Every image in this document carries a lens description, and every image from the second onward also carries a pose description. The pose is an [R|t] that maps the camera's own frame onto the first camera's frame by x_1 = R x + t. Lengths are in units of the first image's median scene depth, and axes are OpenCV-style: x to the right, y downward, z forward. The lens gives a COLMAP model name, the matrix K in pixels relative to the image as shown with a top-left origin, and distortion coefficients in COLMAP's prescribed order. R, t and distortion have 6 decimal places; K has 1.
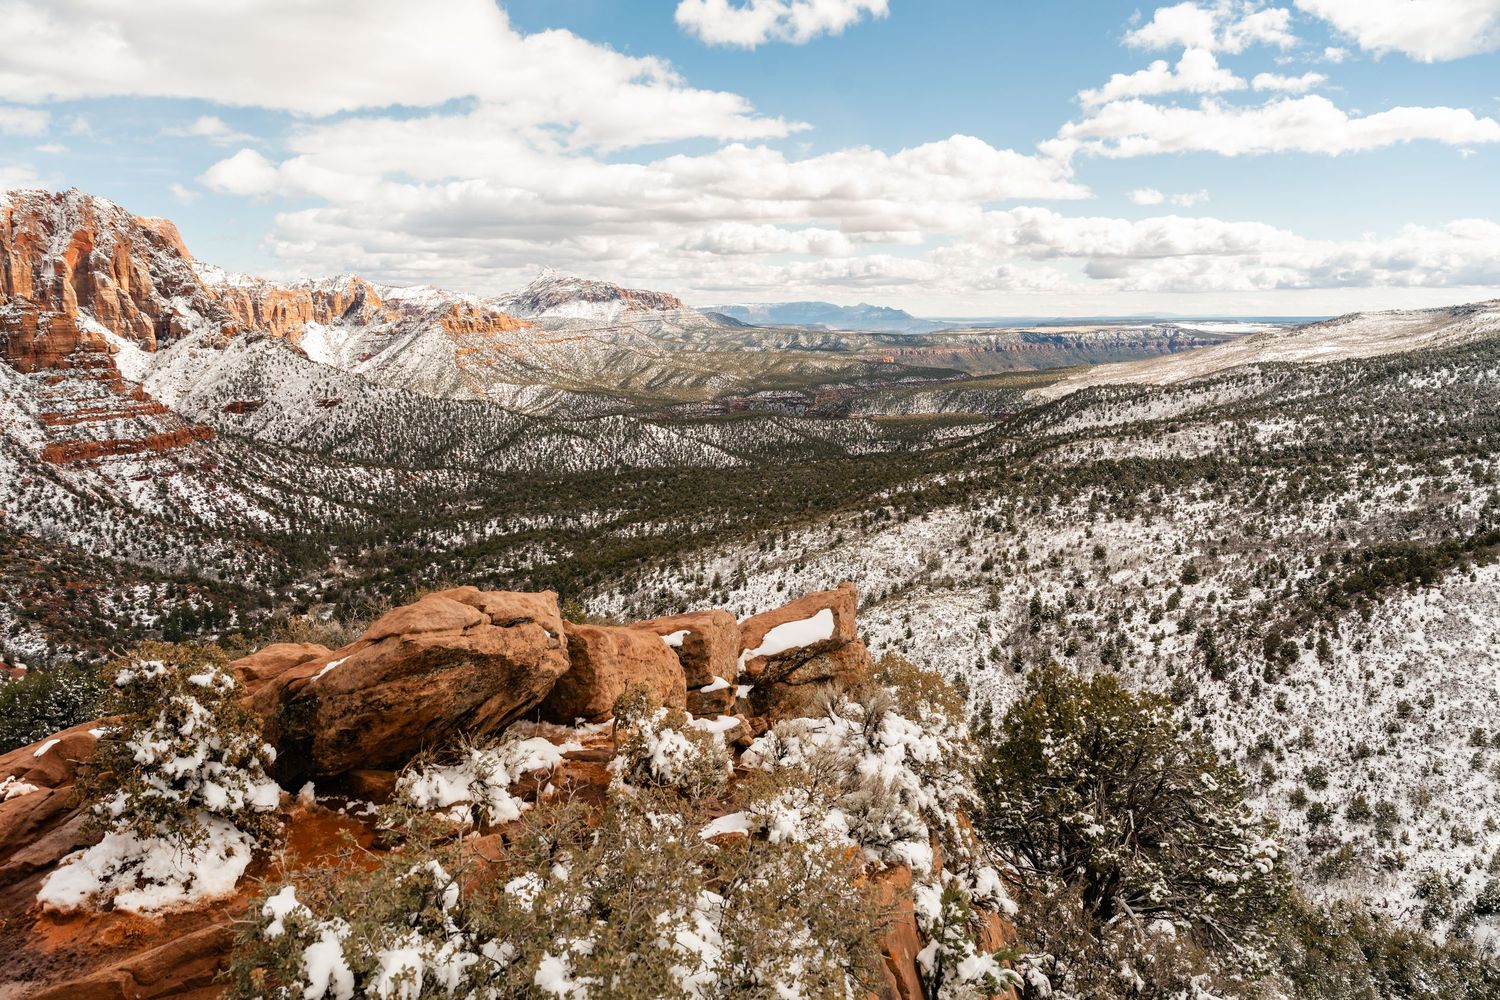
lens RADIAL K [[996.6, 0, 750.0], [0, 996.6, 500.0], [0, 0, 1]] dist [-0.001716, -0.002444]
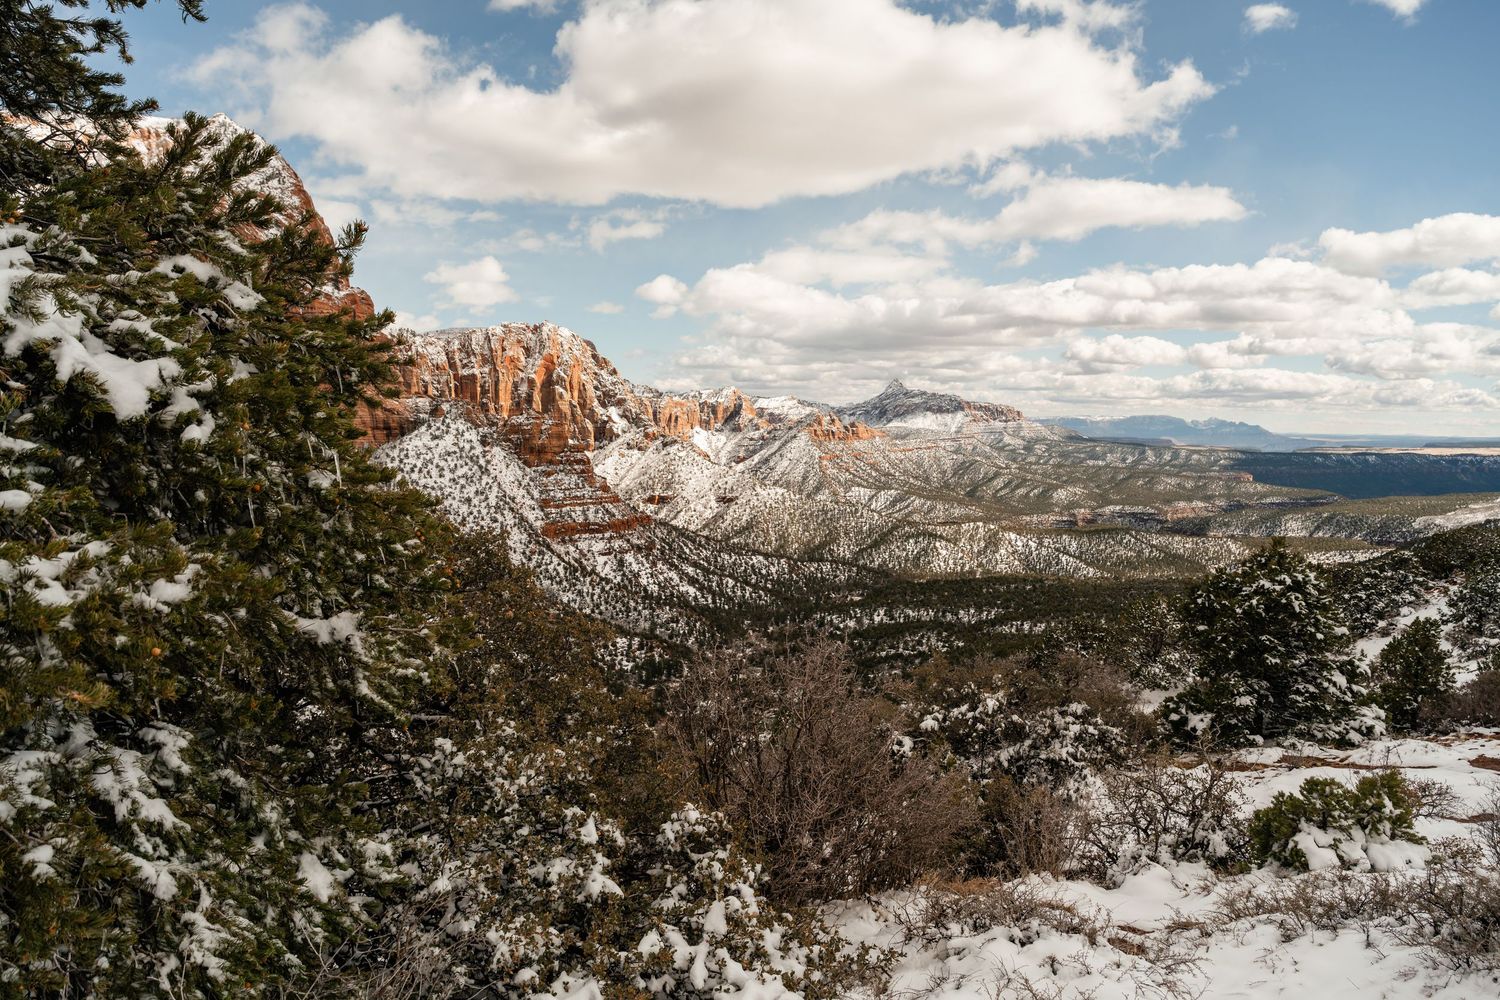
lens RADIAL K [[996.6, 0, 750.0], [0, 996.6, 500.0], [0, 0, 1]] dist [-0.001716, -0.002444]
pose [[0.950700, 0.043010, -0.307115, -0.043104], [-0.074967, 0.992837, -0.093027, 0.010131], [0.300914, 0.111464, 0.947115, -0.099200]]
